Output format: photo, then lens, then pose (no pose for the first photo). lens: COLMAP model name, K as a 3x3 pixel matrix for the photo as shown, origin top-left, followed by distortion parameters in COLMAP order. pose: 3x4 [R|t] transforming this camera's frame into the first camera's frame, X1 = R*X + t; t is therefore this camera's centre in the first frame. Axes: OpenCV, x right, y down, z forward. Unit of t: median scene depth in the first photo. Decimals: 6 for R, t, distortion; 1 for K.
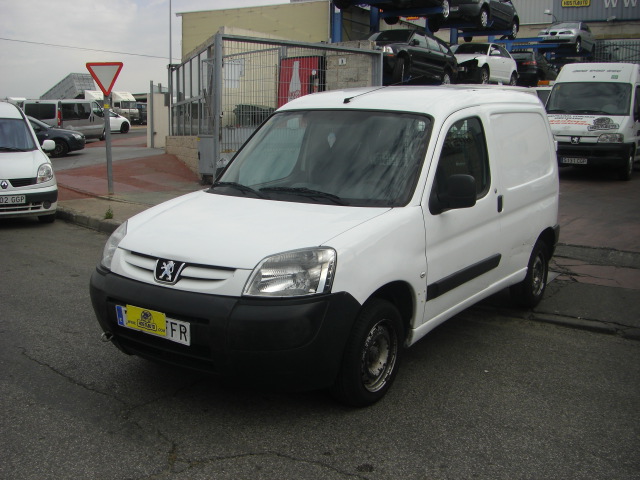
lens RADIAL K [[721.0, 0, 303.9], [0, 721.0, 277.3], [0, 0, 1]] dist [-0.145727, 0.000000]
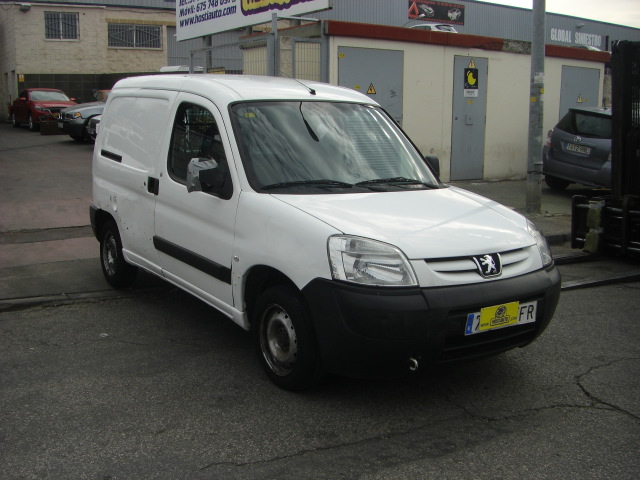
lens RADIAL K [[721.0, 0, 302.1], [0, 721.0, 275.3], [0, 0, 1]] dist [-0.145727, 0.000000]
pose [[0.358831, -0.212163, 0.908970, -1.205681], [0.186638, 0.970467, 0.152839, -0.198290], [-0.914553, 0.114805, 0.387832, 0.847454]]
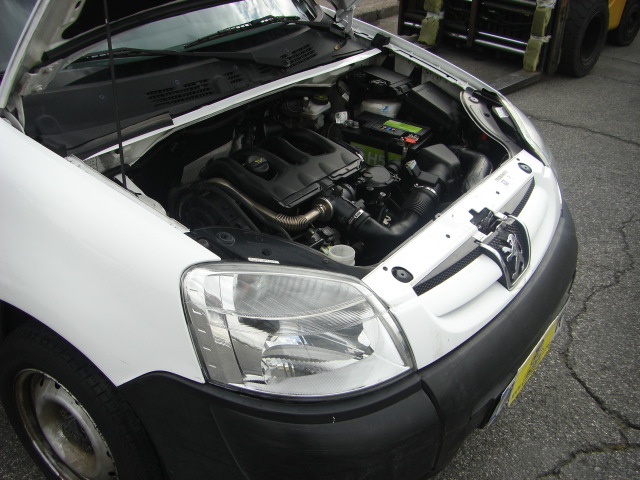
lens RADIAL K [[721.0, 0, 301.5], [0, 721.0, 261.6], [0, 0, 1]] dist [-0.145727, 0.000000]
pose [[0.002811, -0.537932, 0.842983, -0.594280], [0.137242, 0.835217, 0.532519, -0.279668], [-0.990534, 0.114195, 0.076175, 1.101265]]
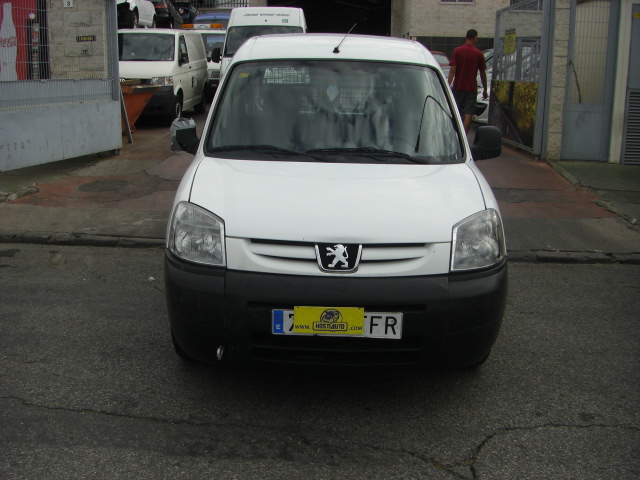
lens RADIAL K [[721.0, 0, 302.6], [0, 721.0, 273.3], [0, 0, 1]] dist [-0.145727, 0.000000]
pose [[0.829260, -0.153012, 0.537509, -0.671322], [0.115013, 0.987927, 0.103792, -0.081067], [-0.546901, -0.024250, 0.836846, 0.324629]]
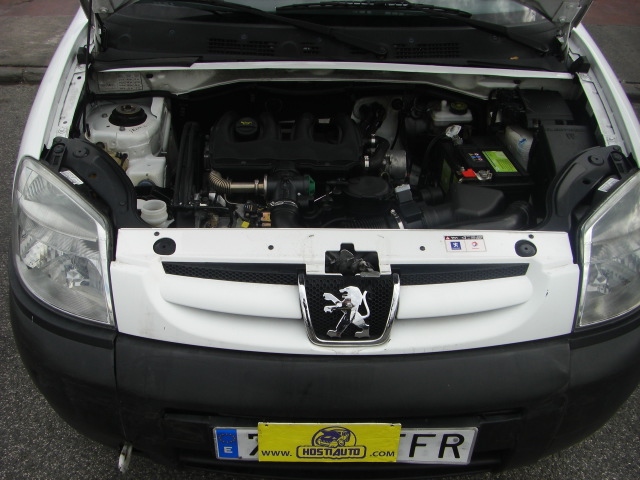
lens RADIAL K [[721.0, 0, 305.1], [0, 721.0, 267.6], [0, 0, 1]] dist [-0.145727, 0.000000]
pose [[0.809999, -0.340749, 0.477275, -0.386242], [0.119208, 0.892545, 0.434917, -0.203587], [-0.574187, -0.295387, 0.763581, 0.718711]]
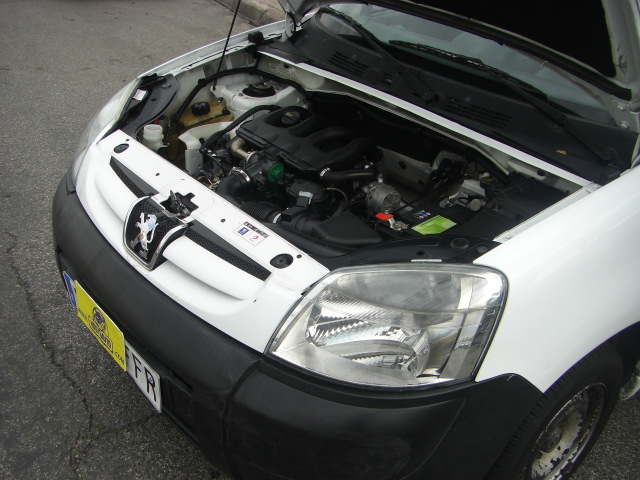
lens RADIAL K [[721.0, 0, 311.3], [0, 721.0, 263.1], [0, 0, 1]] dist [-0.145727, 0.000000]
pose [[0.962476, 0.177781, -0.205024, 0.018065], [-0.106469, 0.942328, 0.317304, -0.154043], [0.249610, -0.283568, 0.925896, 0.577122]]
